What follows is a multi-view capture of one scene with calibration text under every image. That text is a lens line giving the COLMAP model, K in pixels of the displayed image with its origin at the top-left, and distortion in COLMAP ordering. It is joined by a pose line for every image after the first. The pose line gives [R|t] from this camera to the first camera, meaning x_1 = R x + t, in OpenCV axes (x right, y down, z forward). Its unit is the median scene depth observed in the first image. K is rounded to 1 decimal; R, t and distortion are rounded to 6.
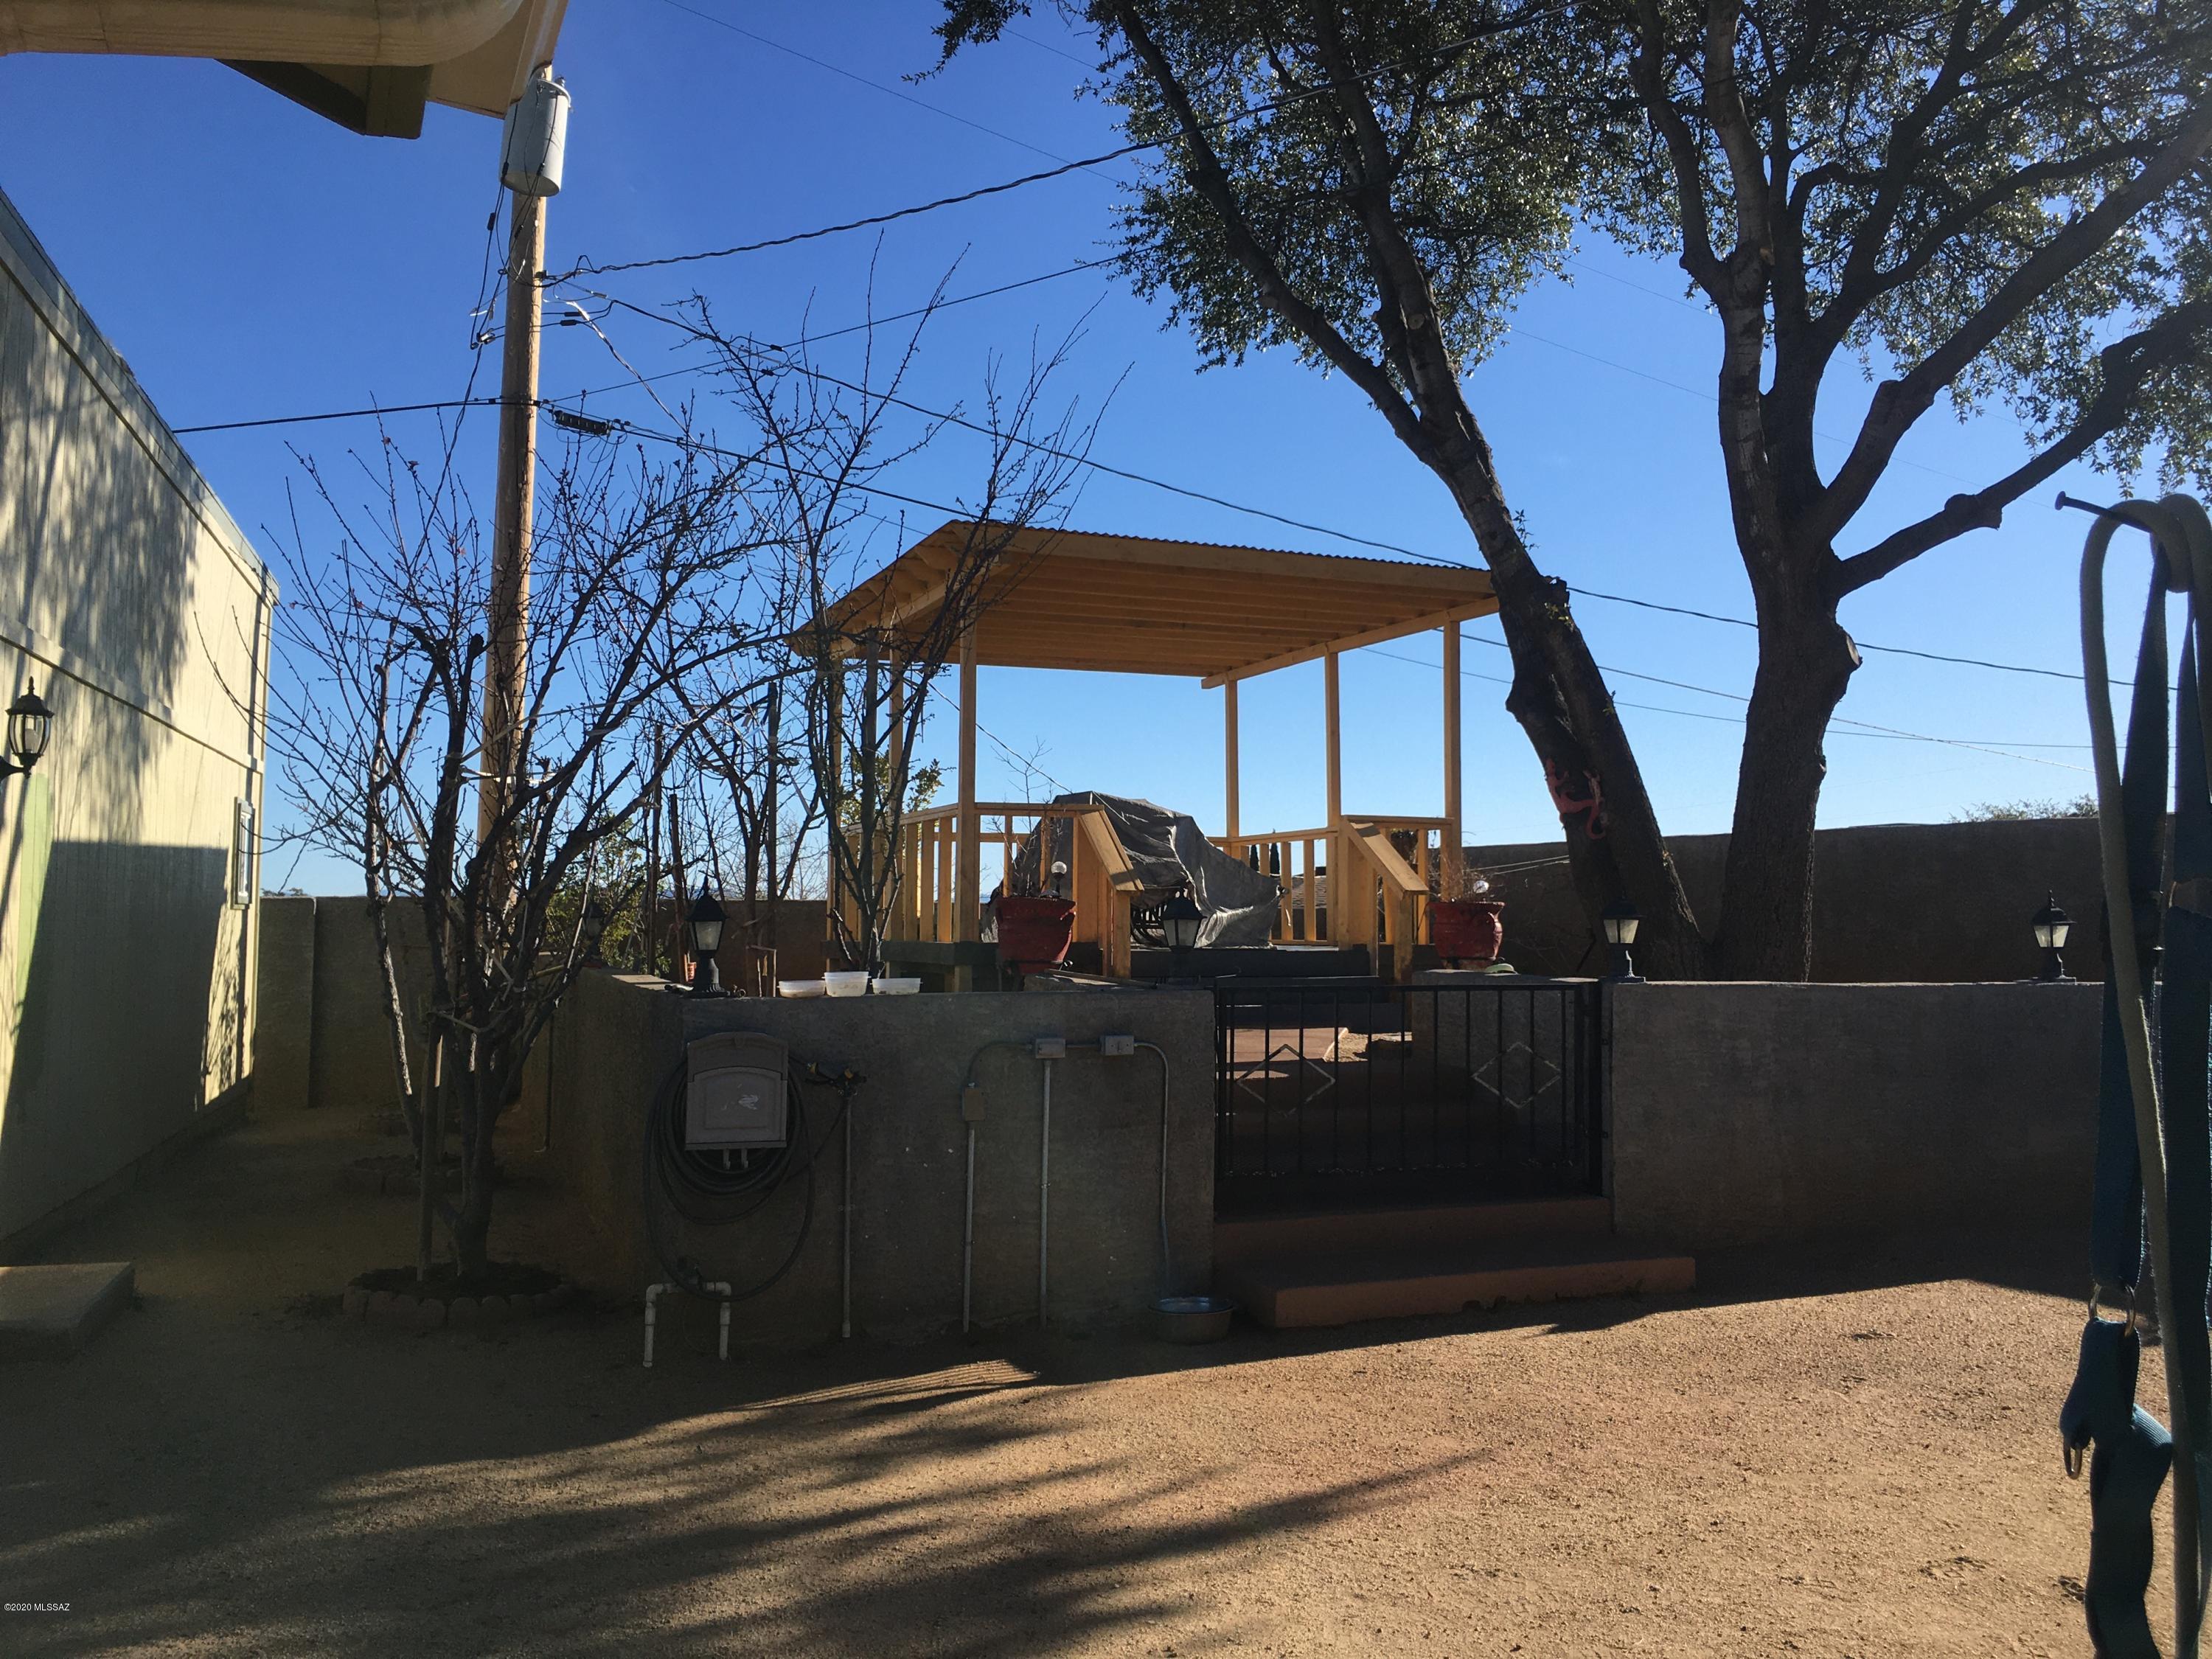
lens RADIAL K [[1850.1, 0, 1107.7], [0, 1850.1, 826.4], [0, 0, 1]] dist [0.003838, -0.027998]
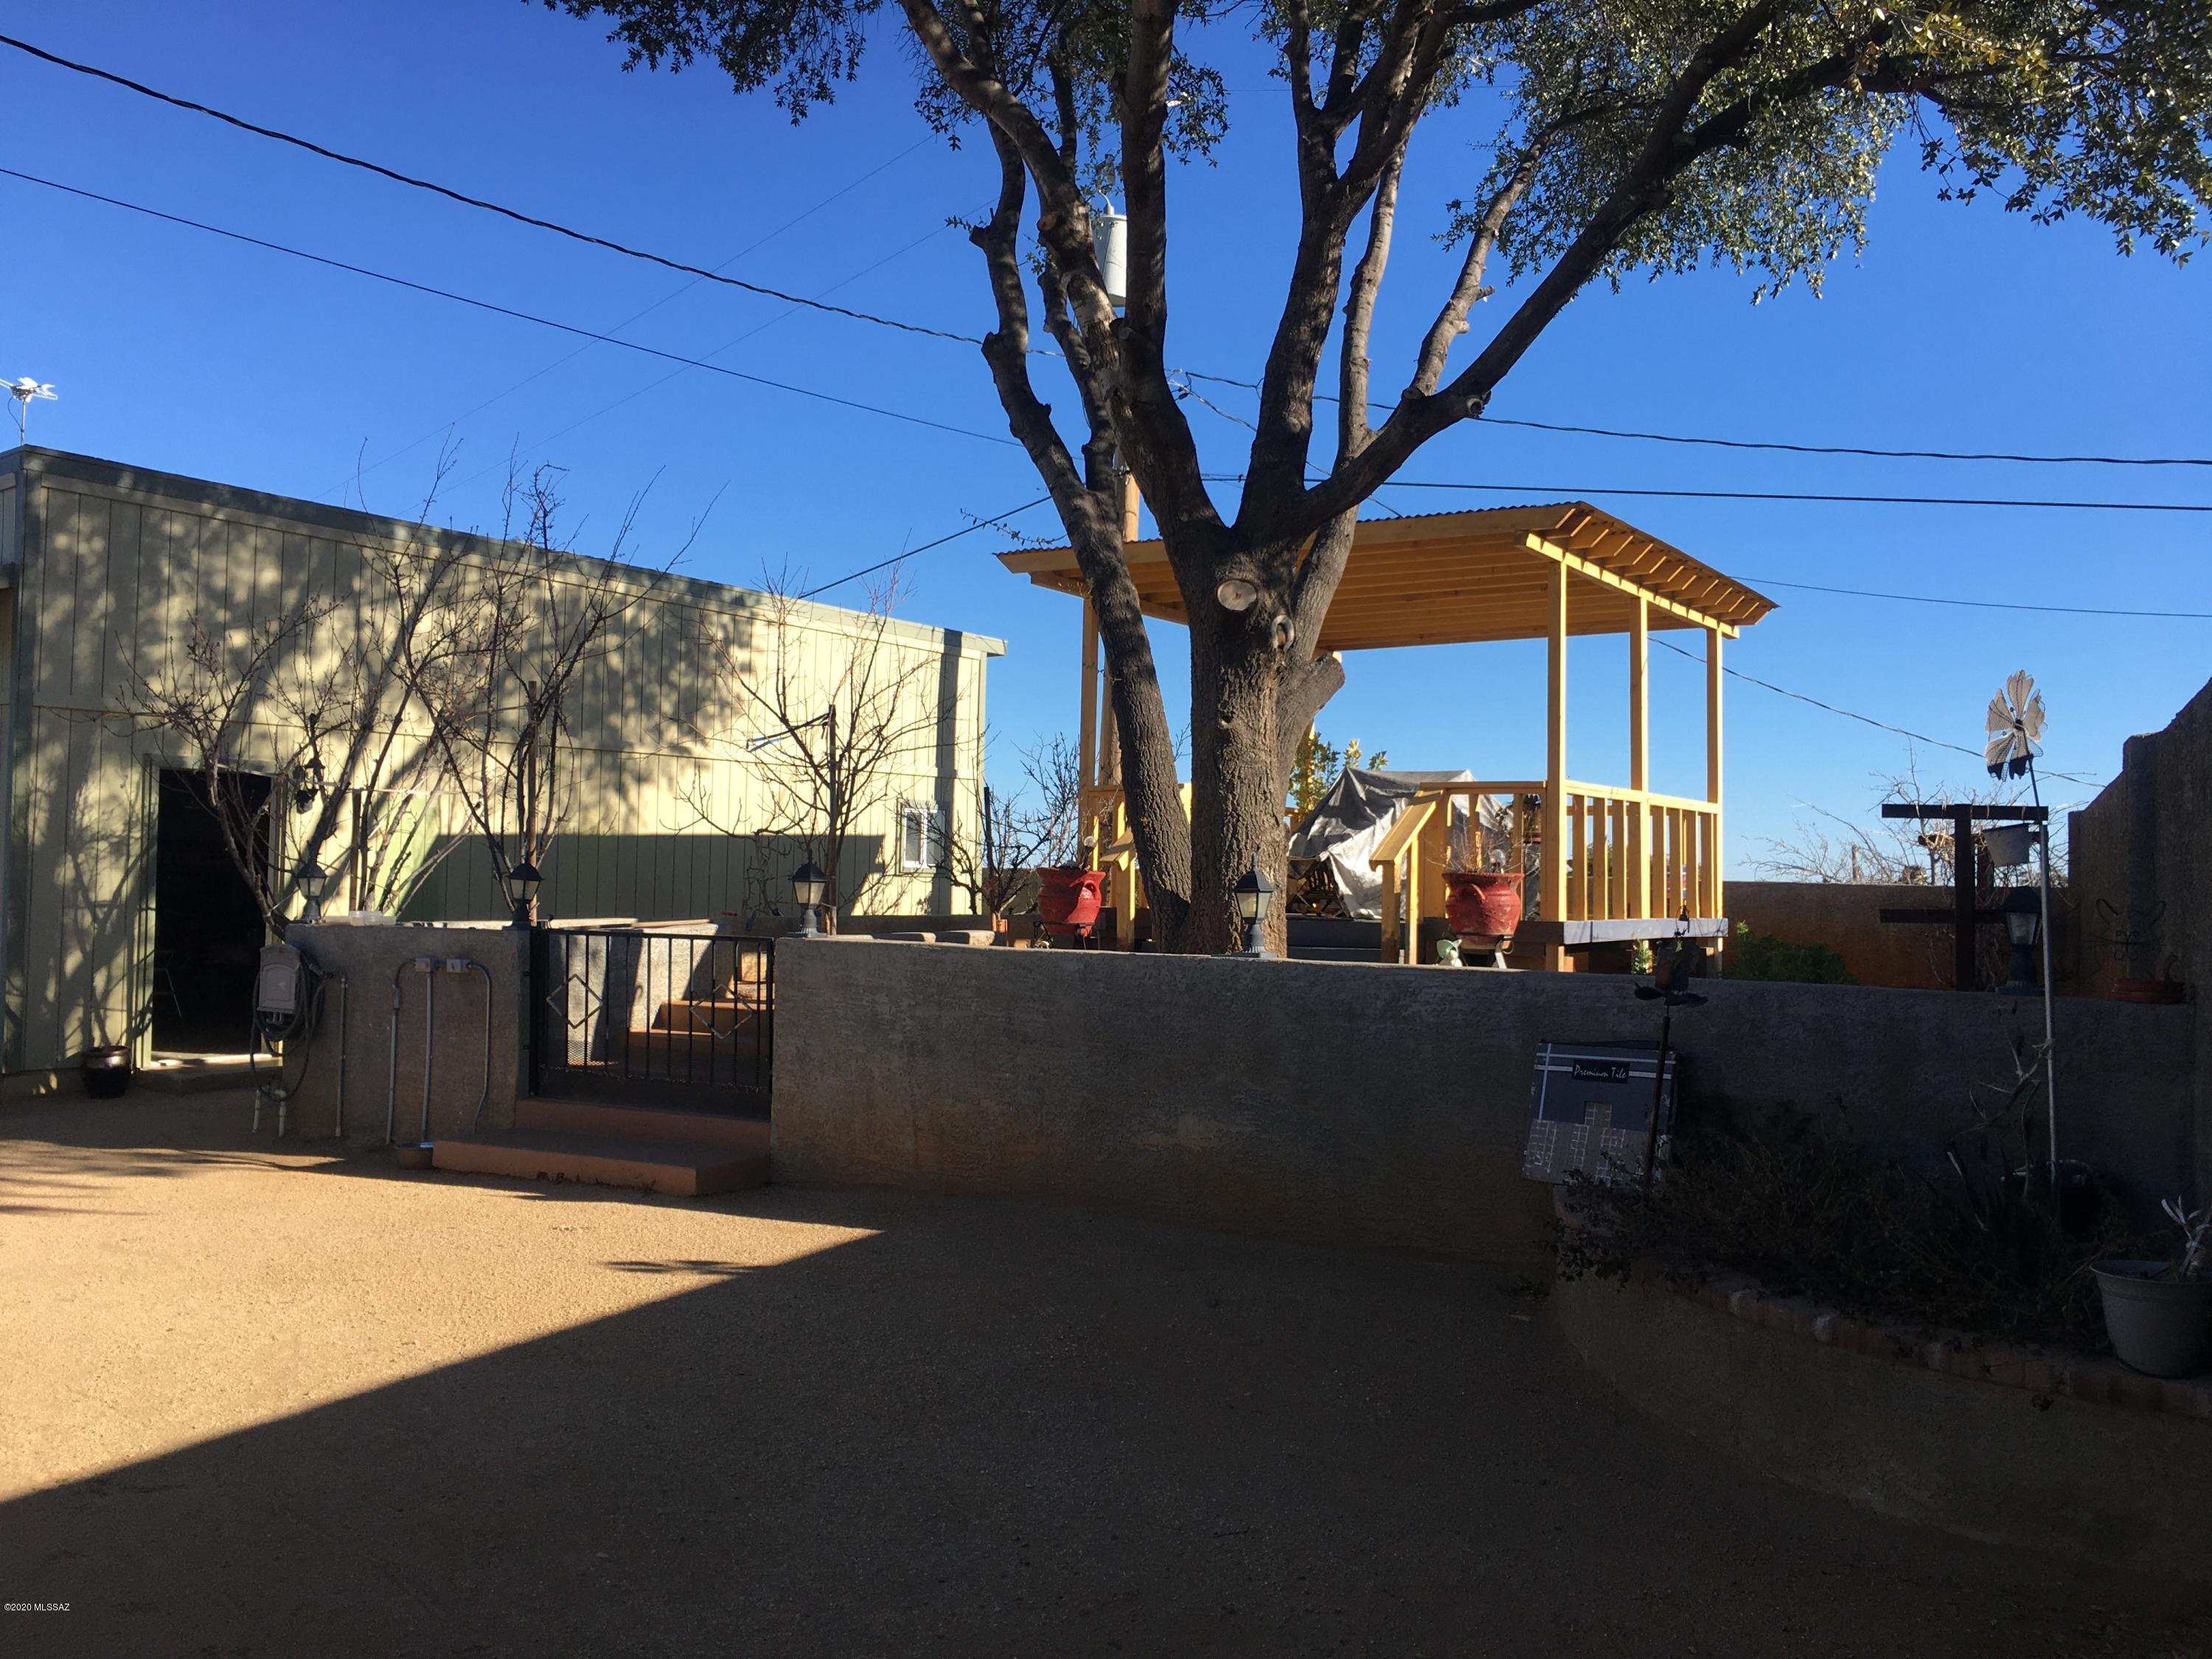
lens RADIAL K [[1850.1, 0, 1103.1], [0, 1850.1, 828.3], [0, 0, 1]] dist [0.003838, -0.027998]
pose [[0.610706, -0.020329, -0.791596, 1.297618], [0.029687, 0.999555, -0.002767, 0.025761], [0.791301, -0.021811, 0.611038, 0.453613]]
